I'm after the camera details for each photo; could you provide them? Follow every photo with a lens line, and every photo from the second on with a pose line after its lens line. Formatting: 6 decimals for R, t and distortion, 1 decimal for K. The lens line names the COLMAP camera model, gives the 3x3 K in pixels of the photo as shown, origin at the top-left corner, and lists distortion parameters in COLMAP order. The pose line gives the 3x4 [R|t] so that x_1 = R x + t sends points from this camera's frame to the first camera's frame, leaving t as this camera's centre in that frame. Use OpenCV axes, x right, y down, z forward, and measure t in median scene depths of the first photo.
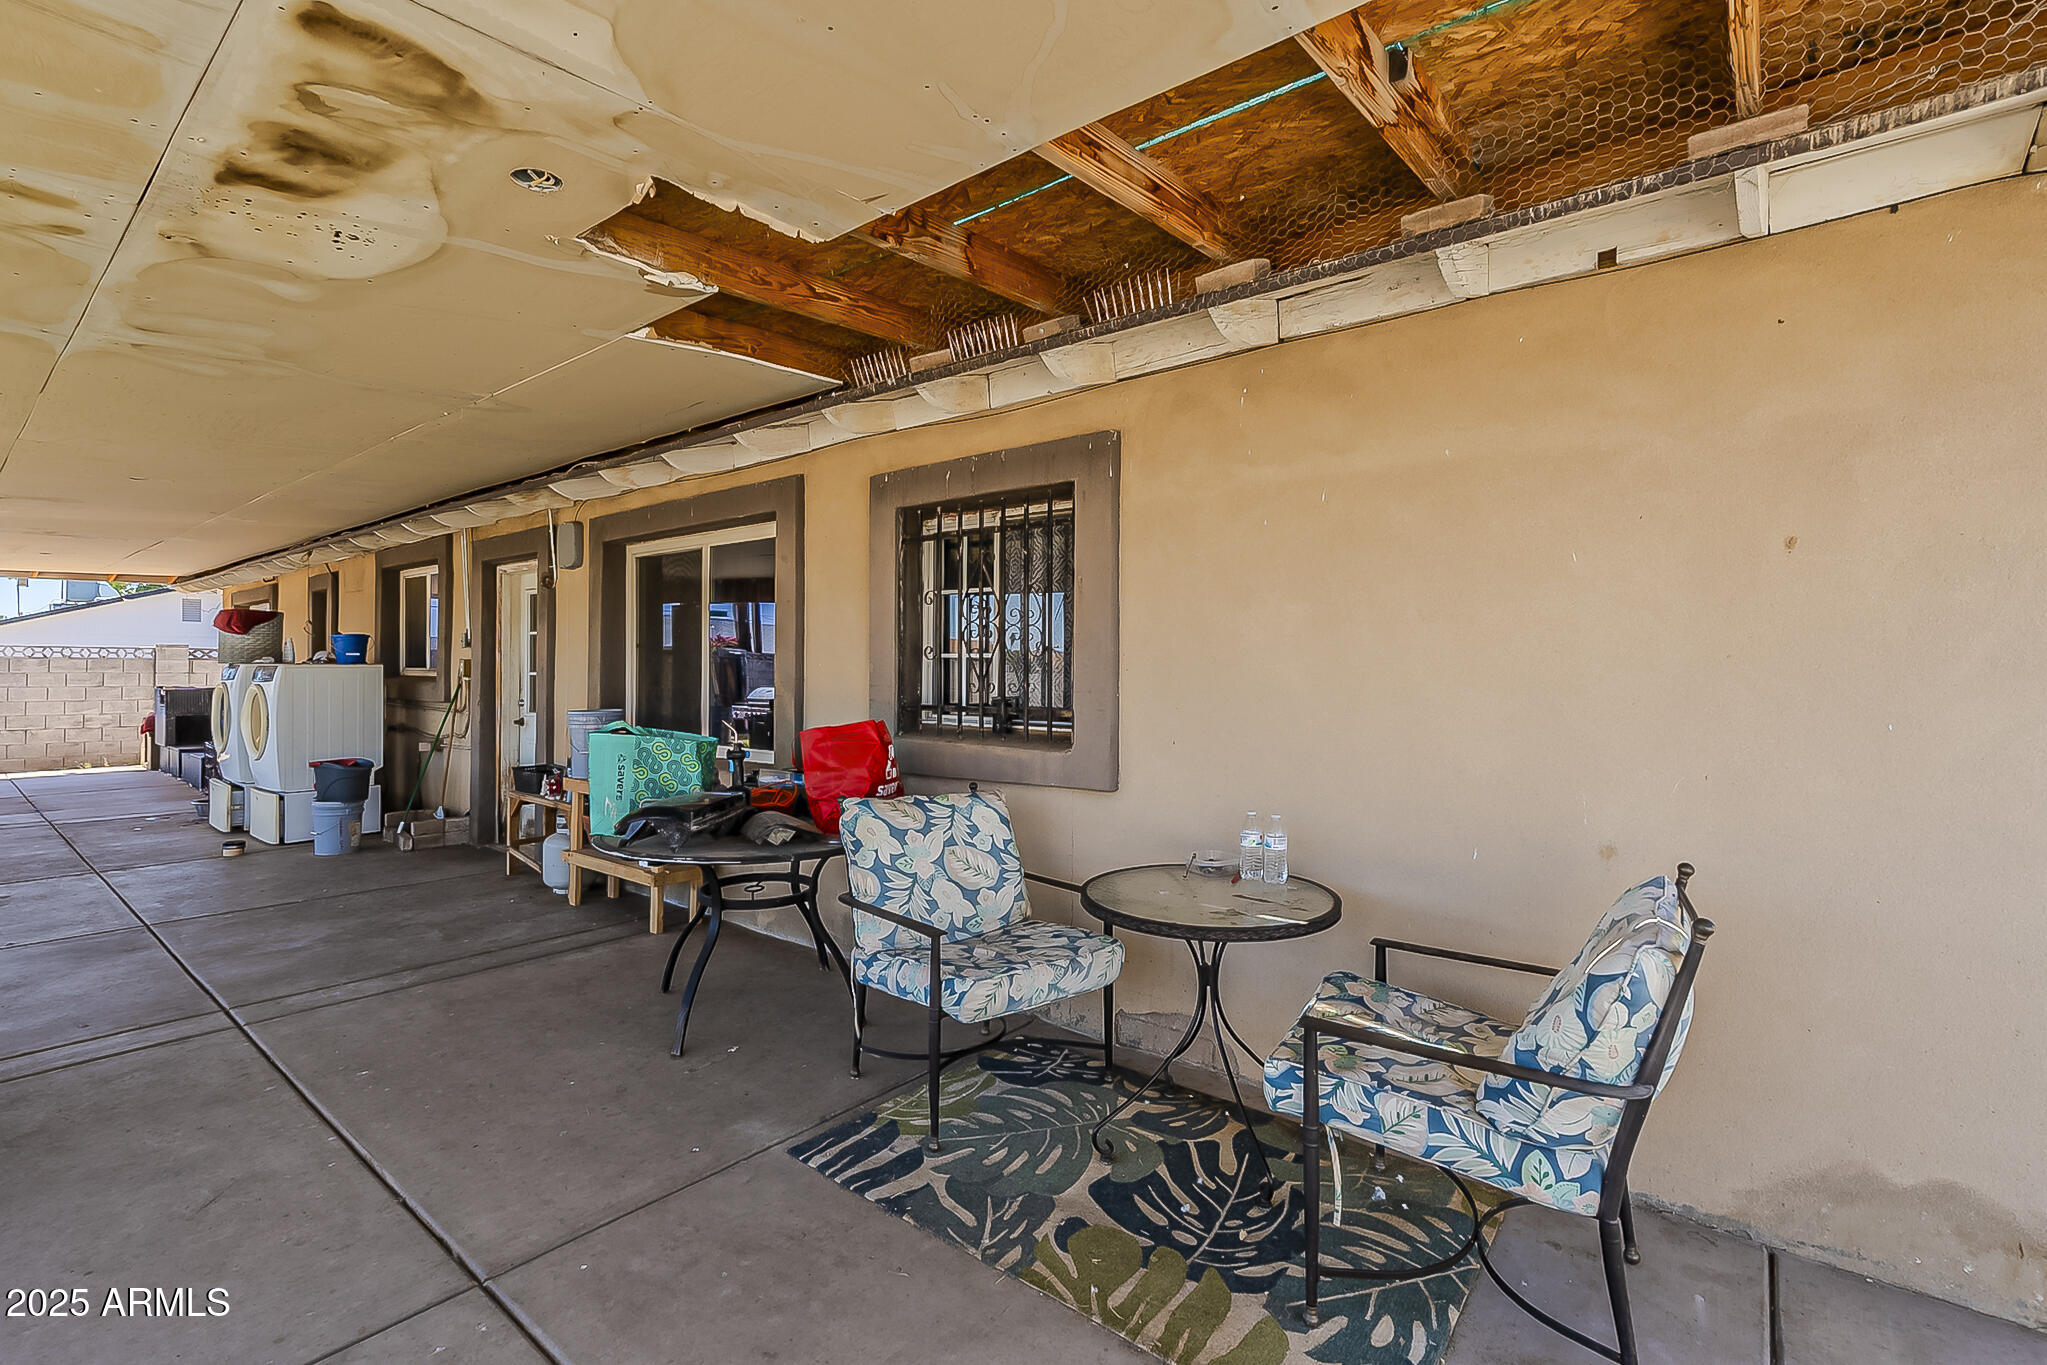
lens RADIAL K [[902.1, 0, 1019.3], [0, 902.1, 662.2], [0, 0, 1]] dist [-0.004753, 0.000824]
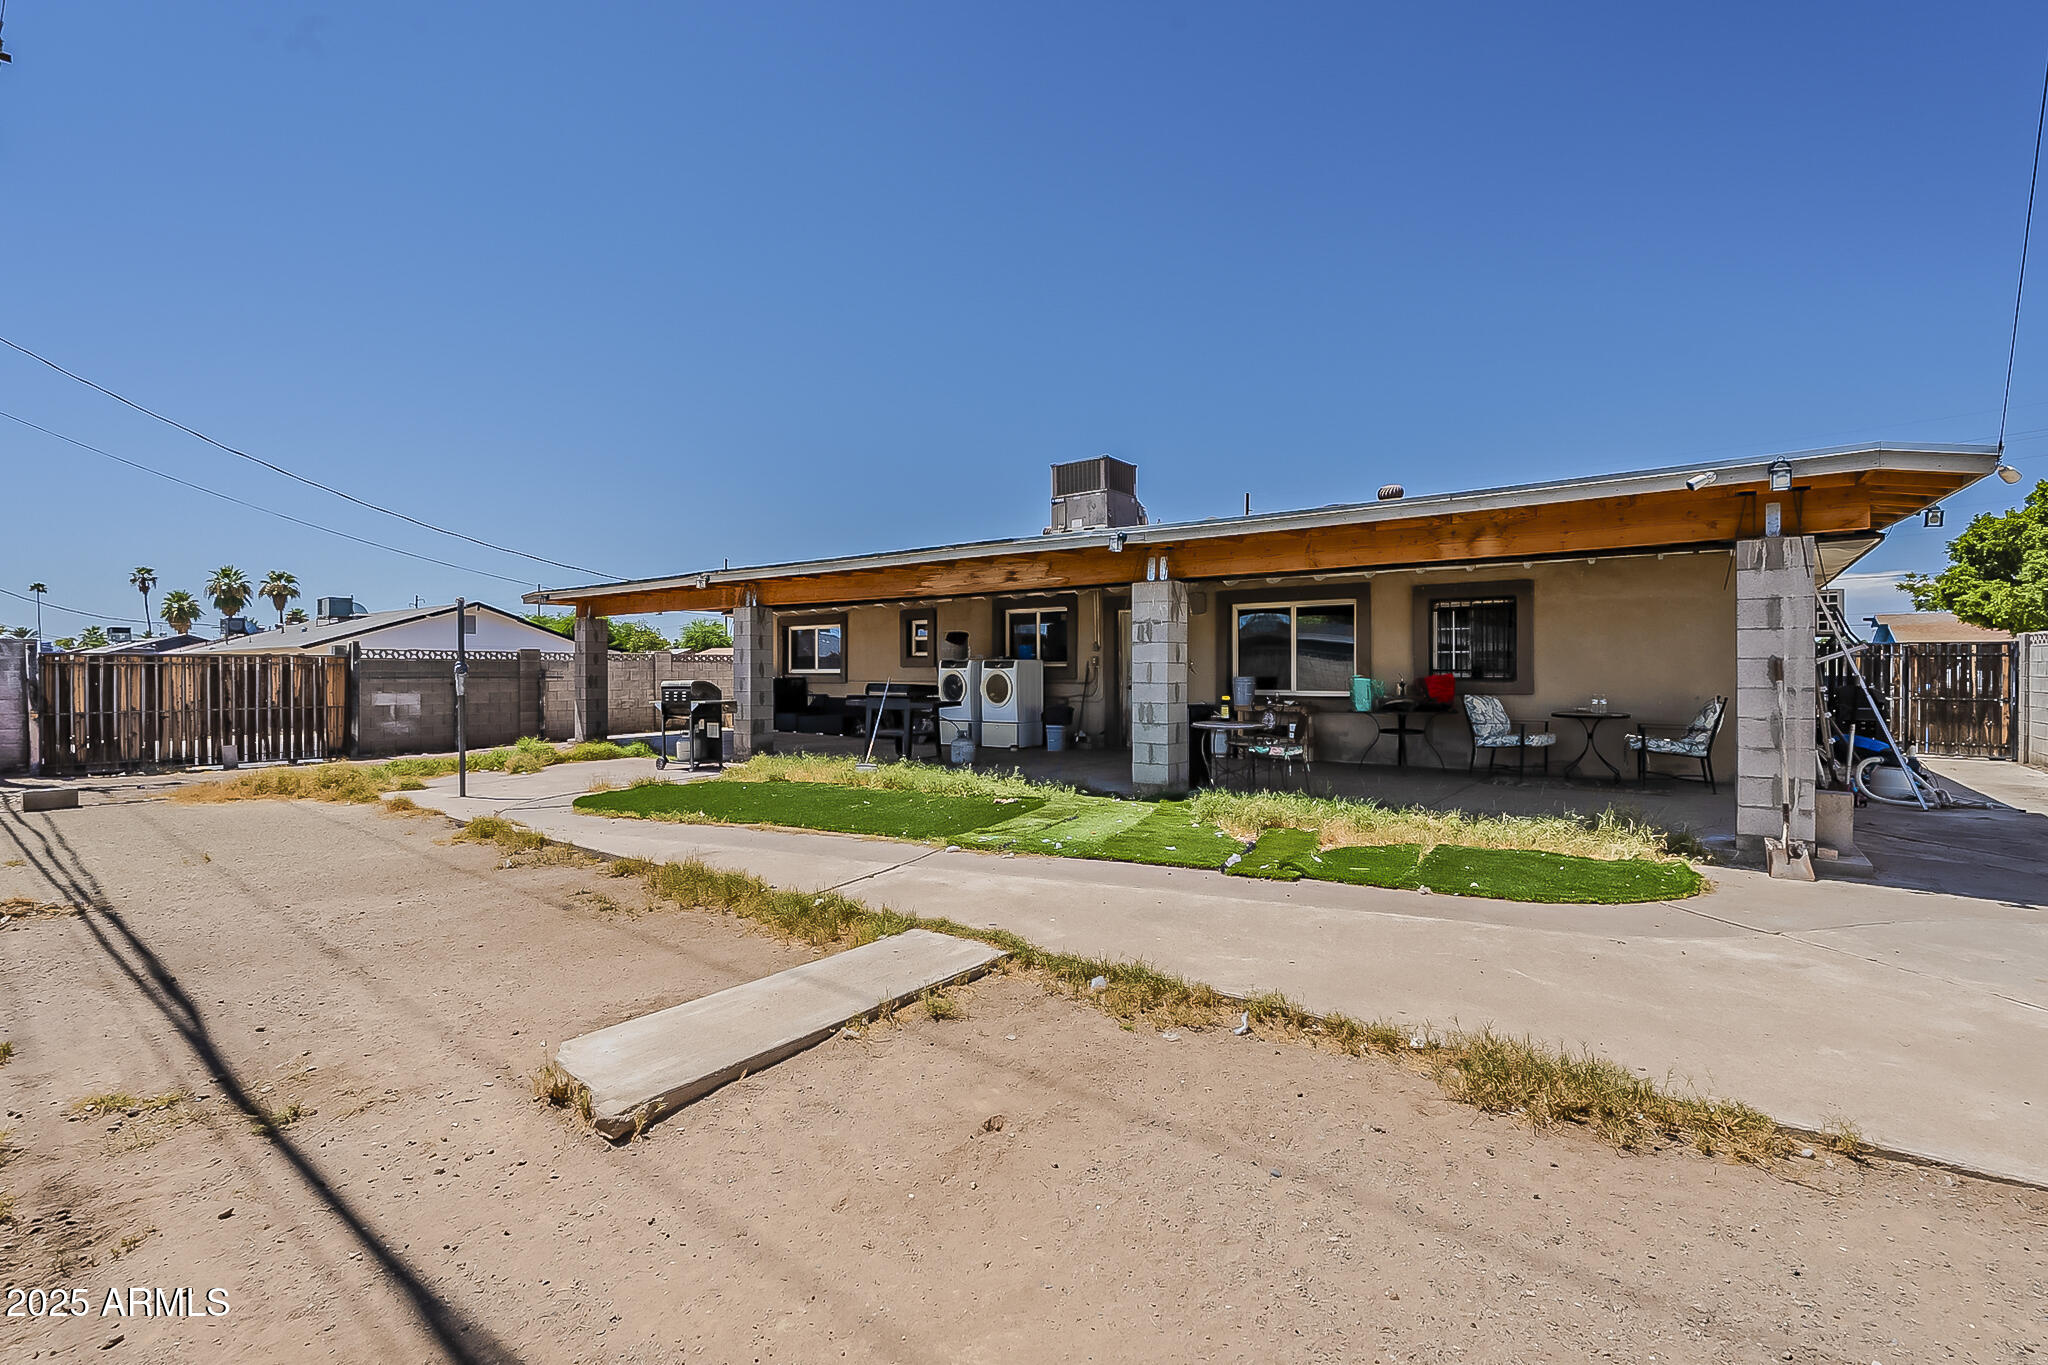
lens RADIAL K [[902.6, 0, 1015.4], [0, 902.6, 668.4], [0, 0, 1]] dist [-0.004753, 0.000824]
pose [[0.999411, -0.006486, 0.033691, -2.446239], [0.006370, 0.999973, 0.003539, 0.039227], [-0.033713, -0.003323, 0.999426, -2.827444]]
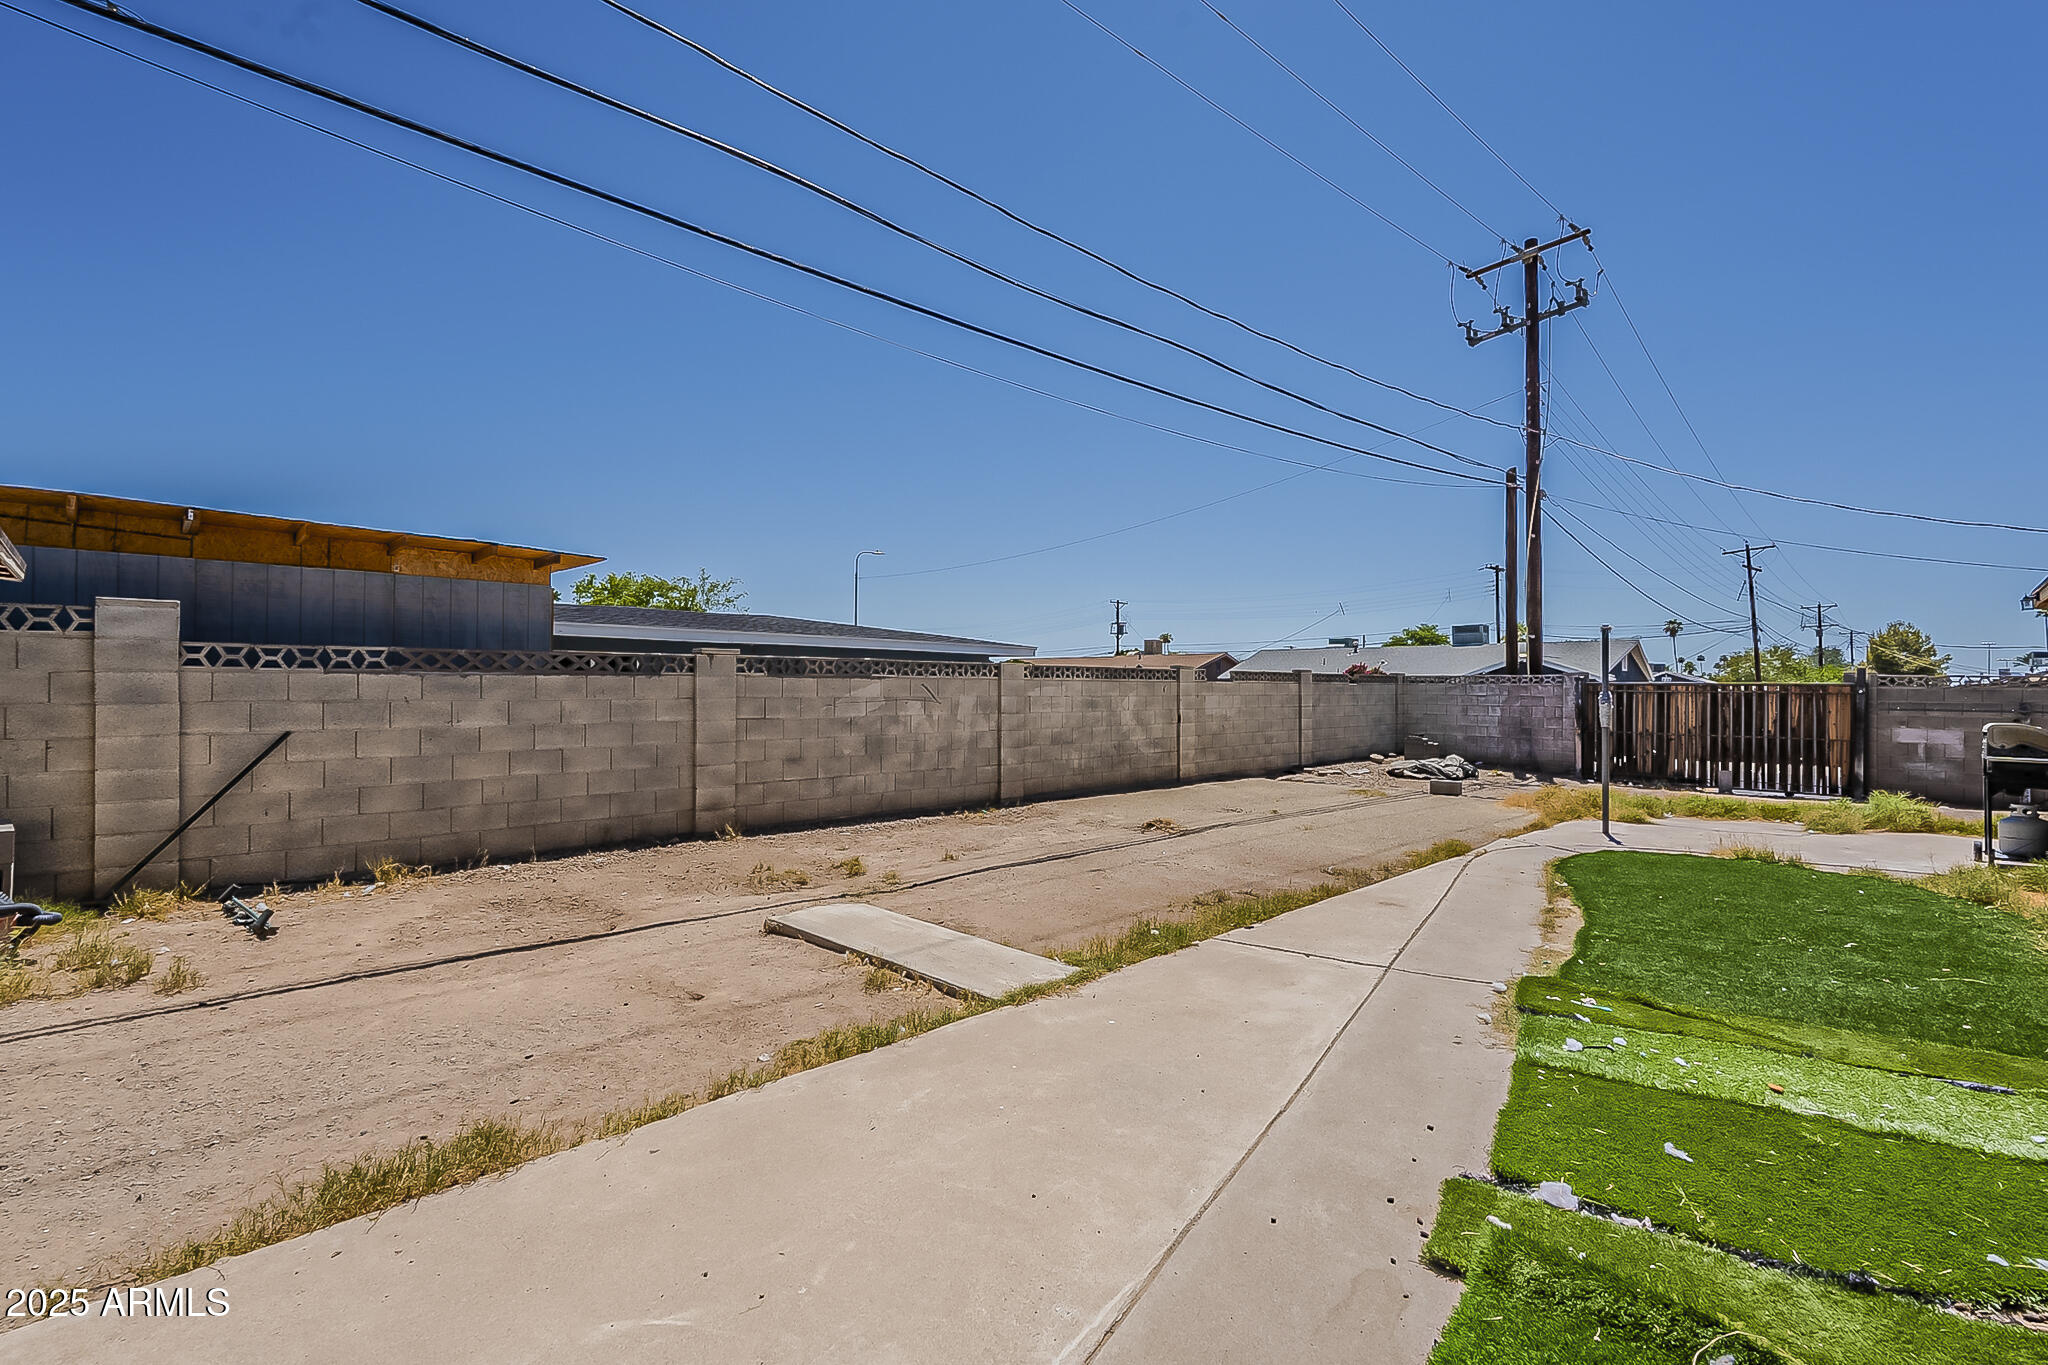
lens RADIAL K [[902.6, 0, 1017.5], [0, 902.6, 693.0], [0, 0, 1]] dist [-0.004753, 0.000824]
pose [[-0.096556, -0.001778, -0.995326, -0.743672], [-0.003082, 0.999994, -0.001488, 0.026515], [0.995323, 0.002924, -0.096561, -0.893021]]
